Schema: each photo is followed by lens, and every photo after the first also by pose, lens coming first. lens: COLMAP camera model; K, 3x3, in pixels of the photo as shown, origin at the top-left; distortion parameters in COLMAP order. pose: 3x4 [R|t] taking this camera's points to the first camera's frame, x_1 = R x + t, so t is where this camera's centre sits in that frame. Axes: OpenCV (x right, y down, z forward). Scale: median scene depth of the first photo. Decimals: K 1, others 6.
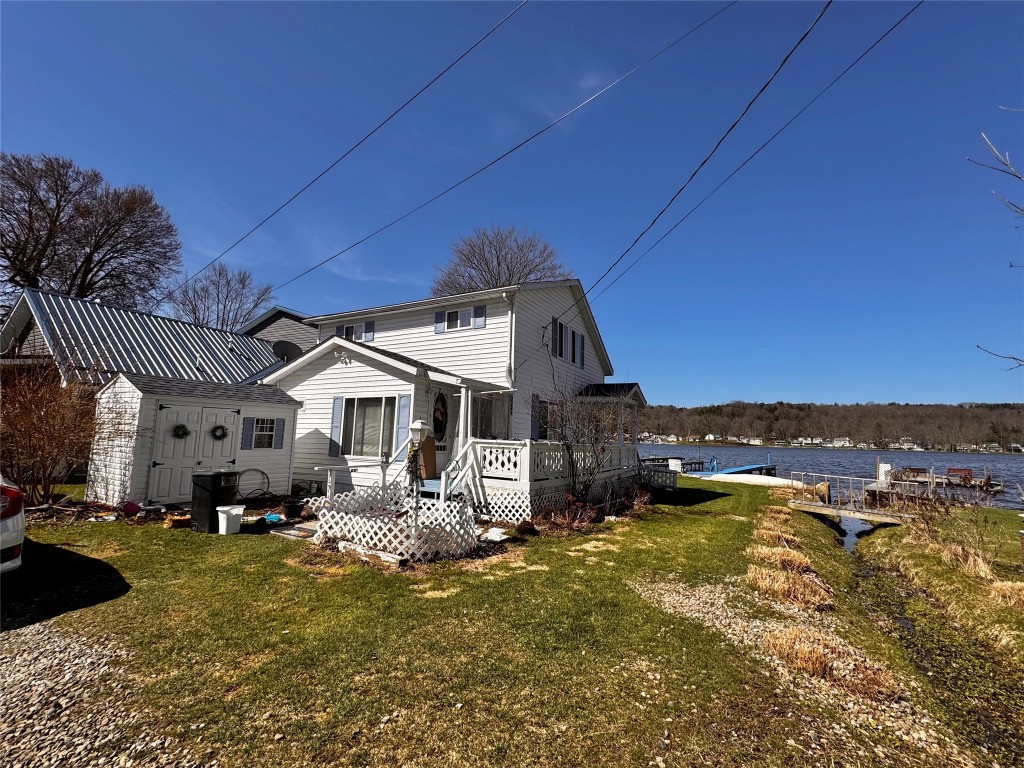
lens RADIAL K [[454.2, 0, 512.0], [0, 454.2, 384.0], [0, 0, 1]] dist [0.000474, 0.000147]
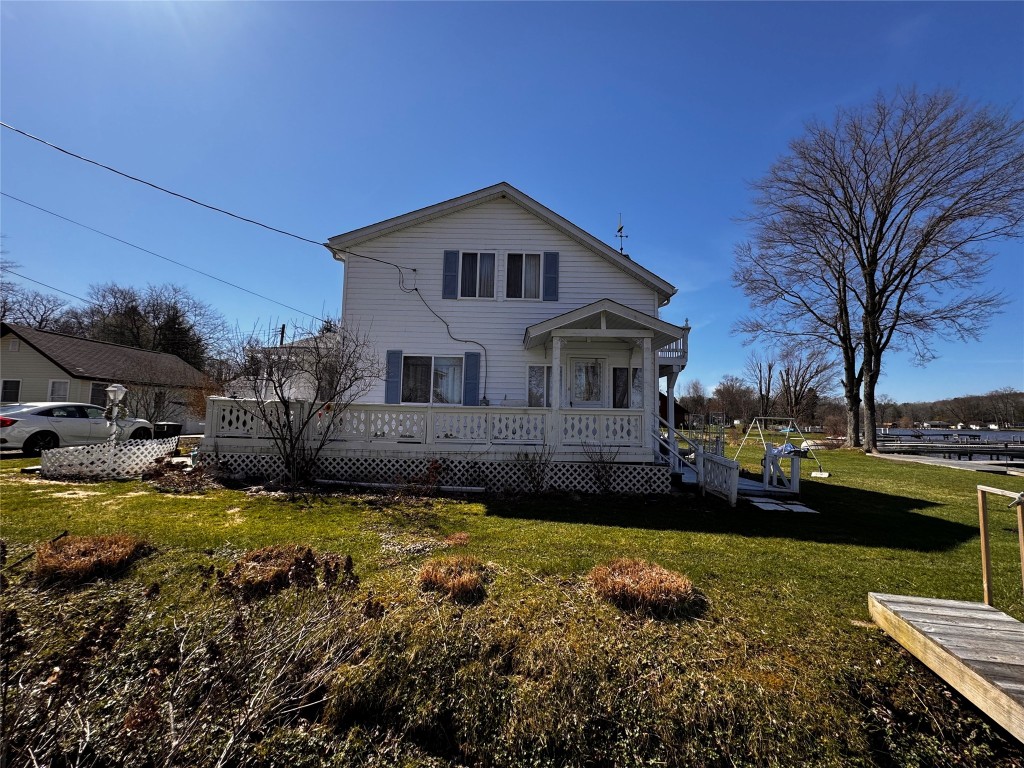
lens RADIAL K [[410.1, 0, 512.0], [0, 410.1, 384.0], [0, 0, 1]] dist [0.007283, 0.000055]
pose [[0.458359, -0.095143, -0.883660, 1.024263], [0.099844, 0.993472, -0.055176, 0.185774], [0.883141, -0.062938, 0.464866, 1.011410]]
